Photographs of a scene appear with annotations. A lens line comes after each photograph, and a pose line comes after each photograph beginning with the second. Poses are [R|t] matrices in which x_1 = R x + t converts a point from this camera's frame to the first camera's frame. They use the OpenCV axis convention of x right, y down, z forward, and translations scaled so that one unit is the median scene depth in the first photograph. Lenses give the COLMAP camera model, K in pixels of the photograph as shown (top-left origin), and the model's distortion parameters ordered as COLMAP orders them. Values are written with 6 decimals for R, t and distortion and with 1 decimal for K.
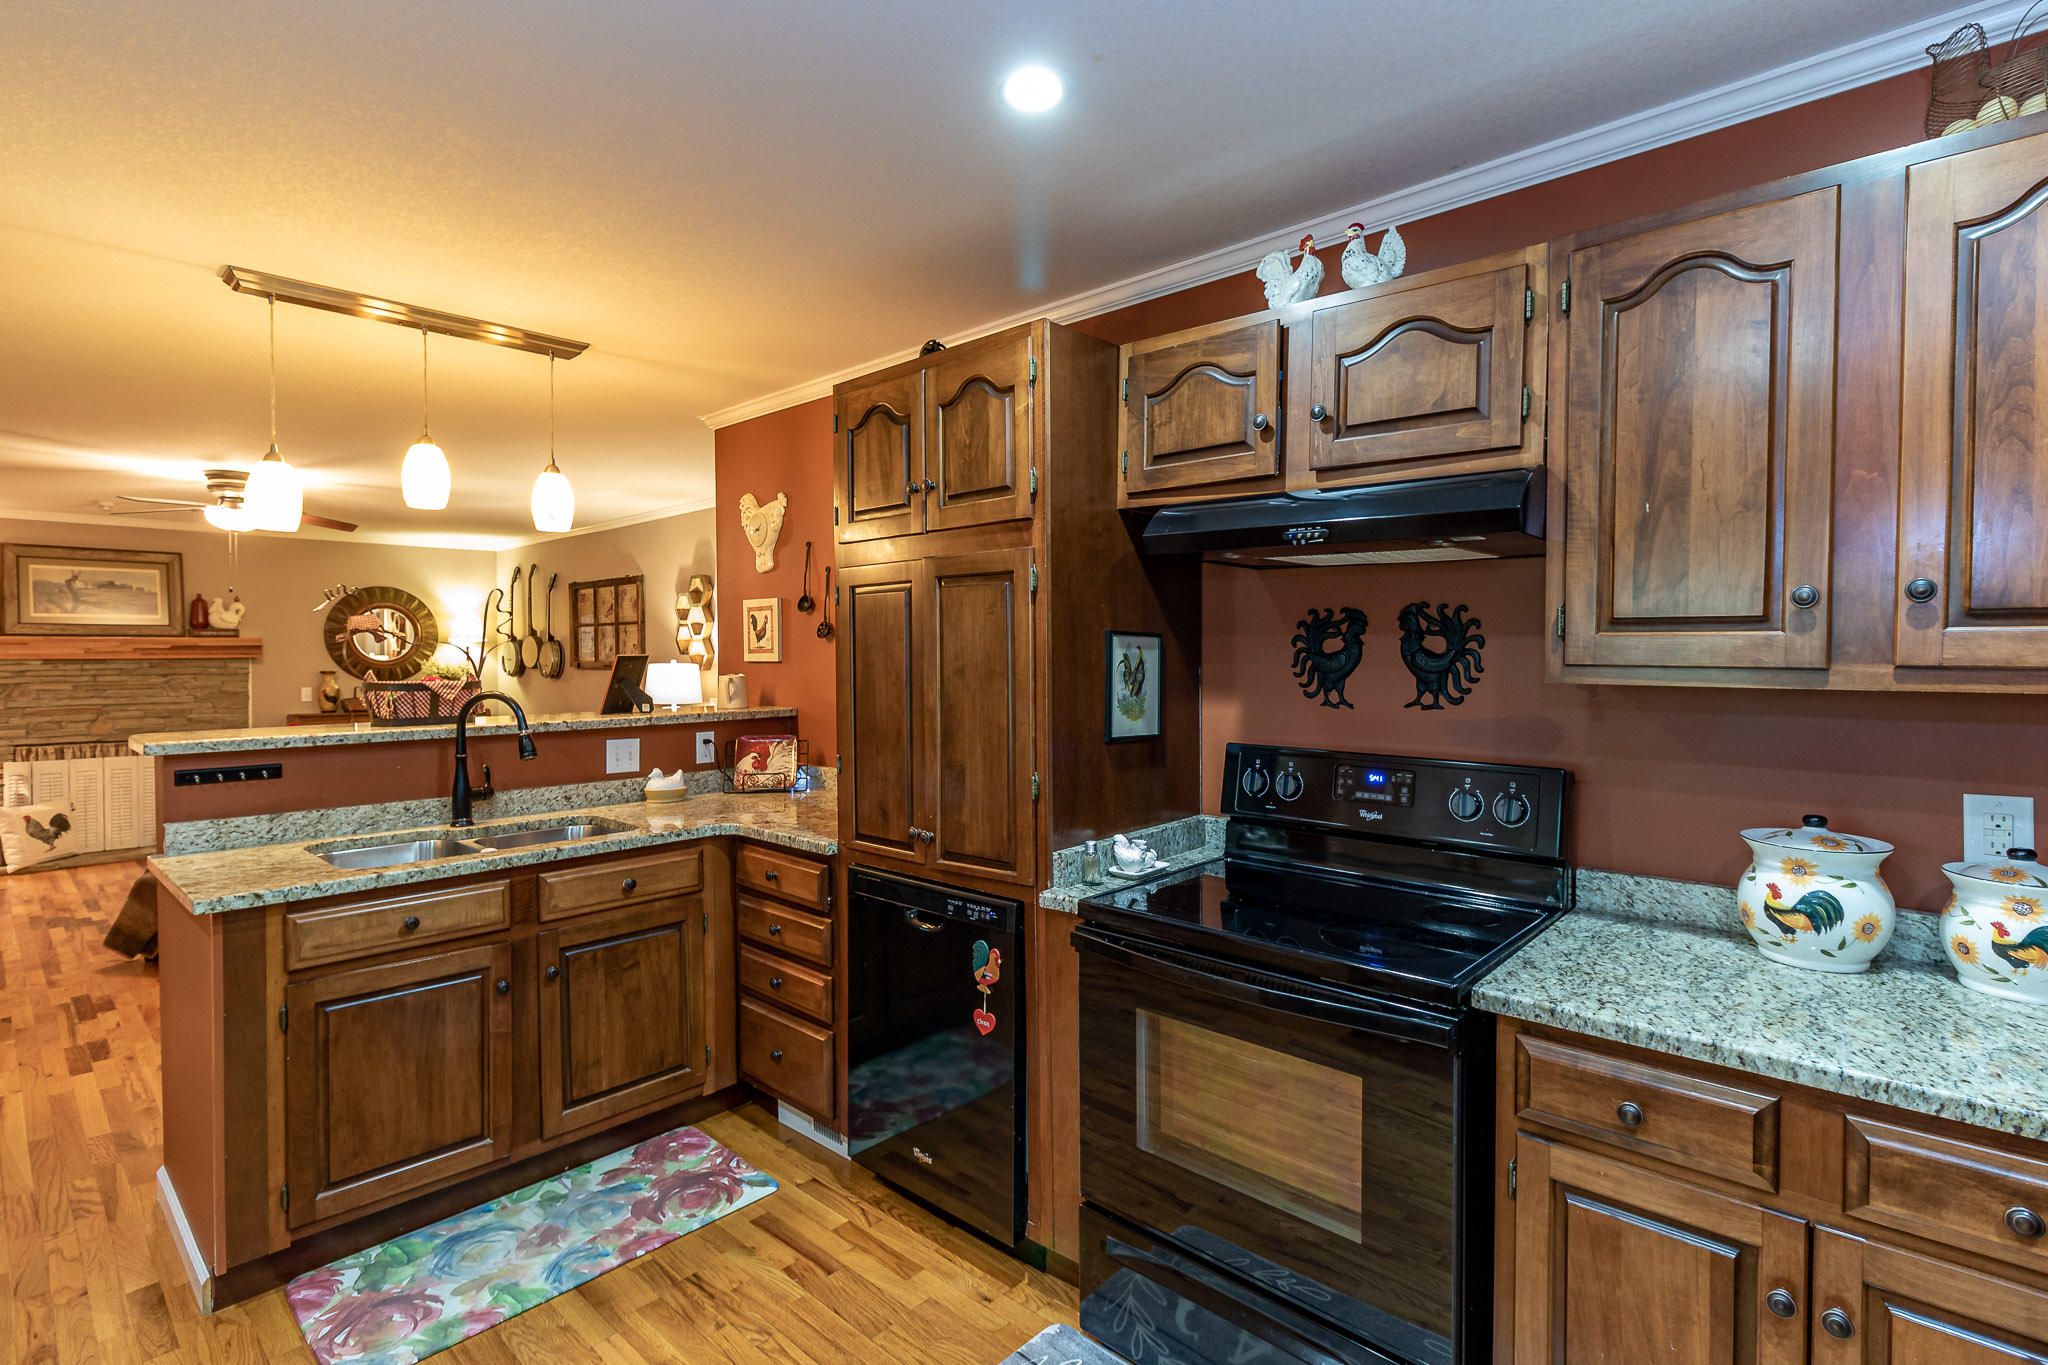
lens RADIAL K [[964.2, 0, 1023.7], [0, 964.2, 666.6], [0, 0, 1]] dist [0.004247, -0.002531]
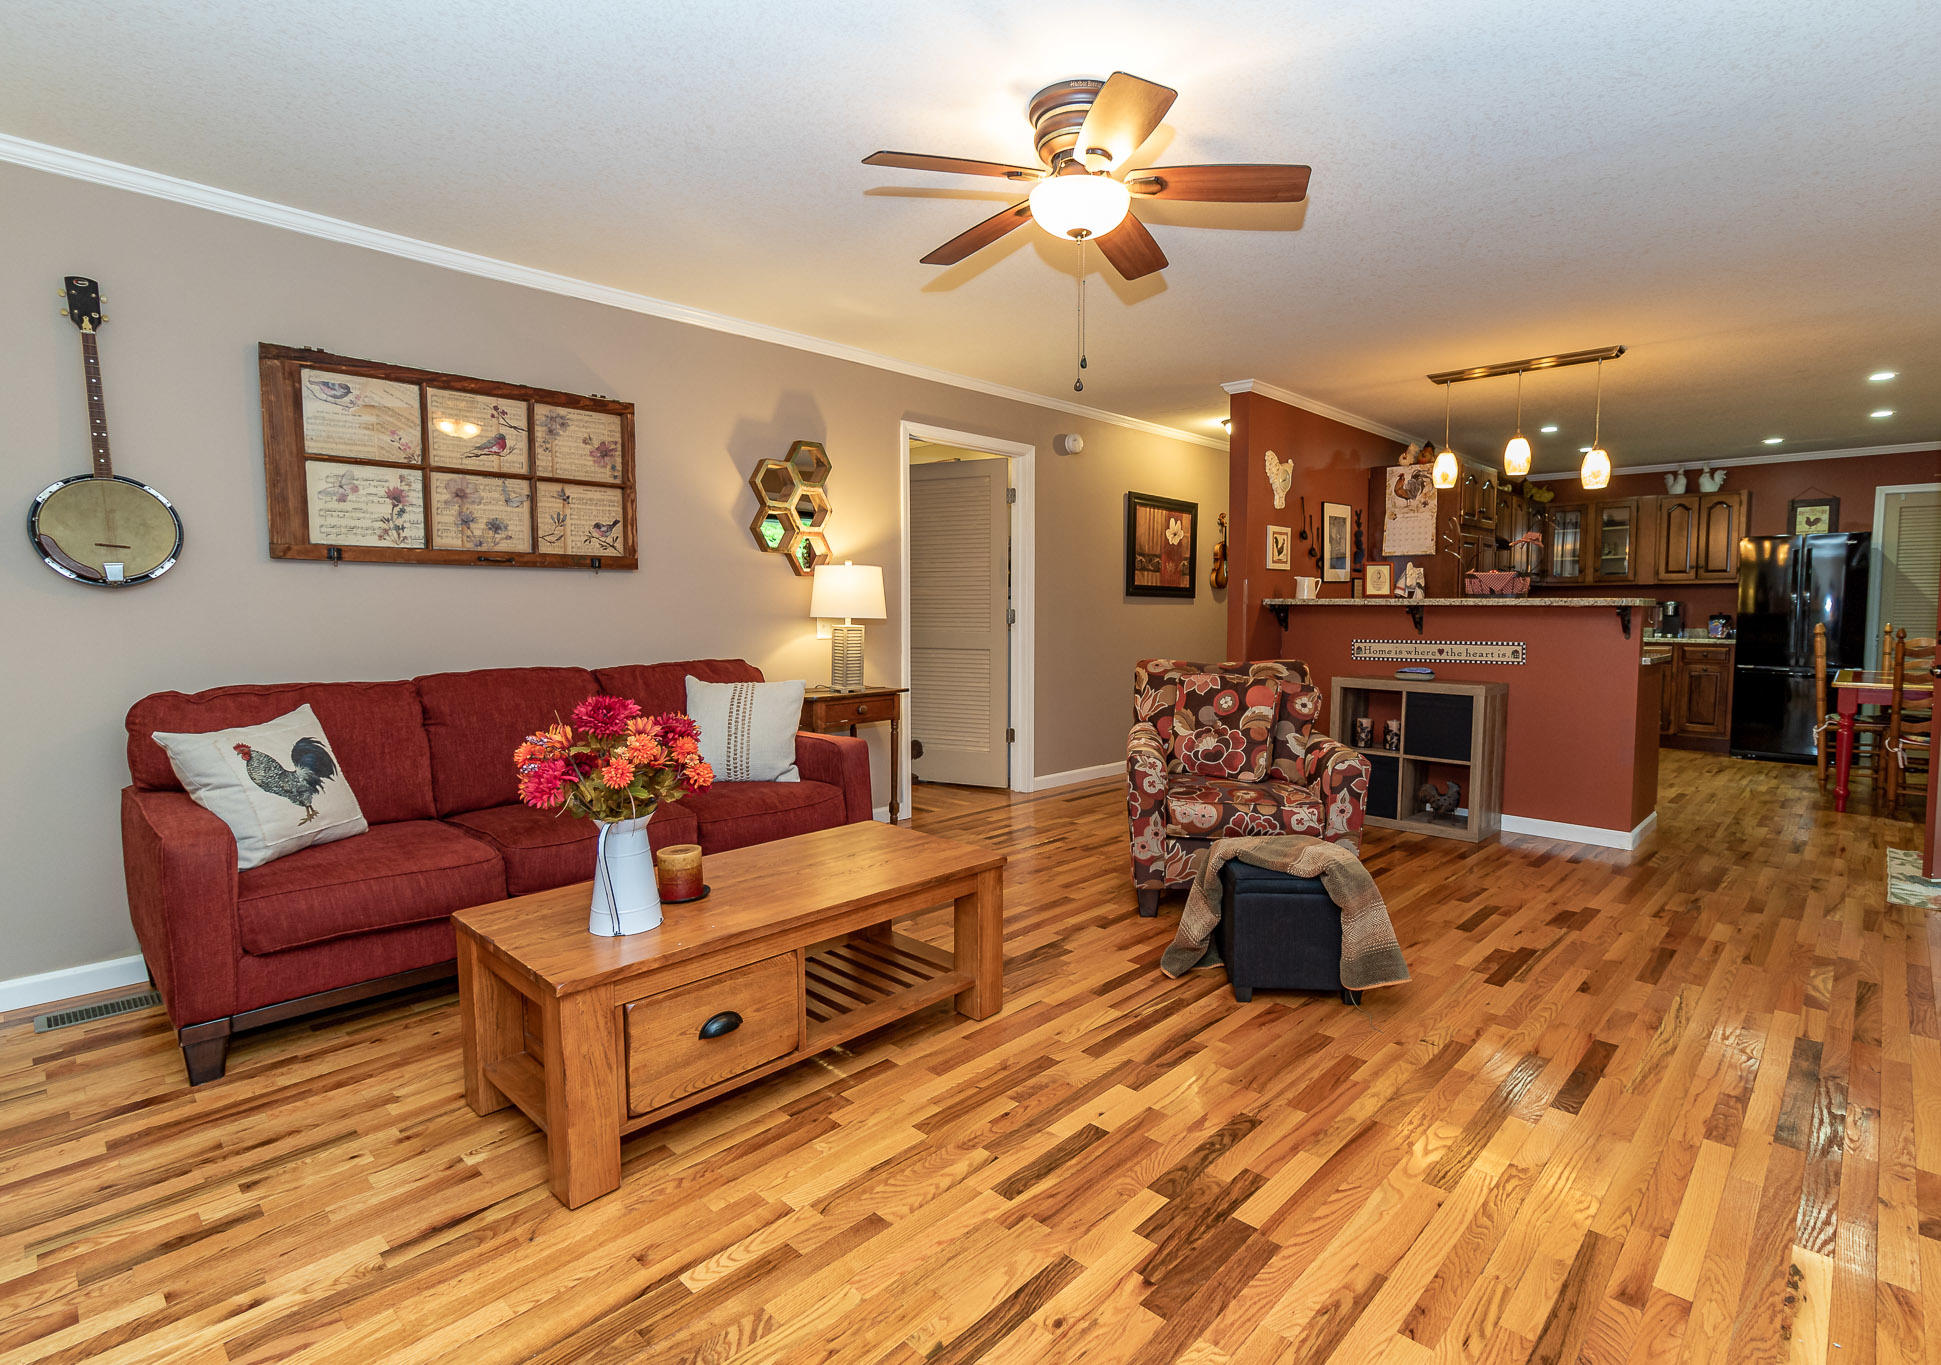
lens RADIAL K [[1018.8, 0, 975.4], [0, 1018.8, 672.6], [0, 0, 1]] dist [0.005172, -0.000465]
pose [[-0.004186, -0.063101, 0.997998, -1.056932], [0.009744, 0.997957, 0.063139, 0.028242], [-0.999944, 0.009989, -0.003563, 0.847236]]
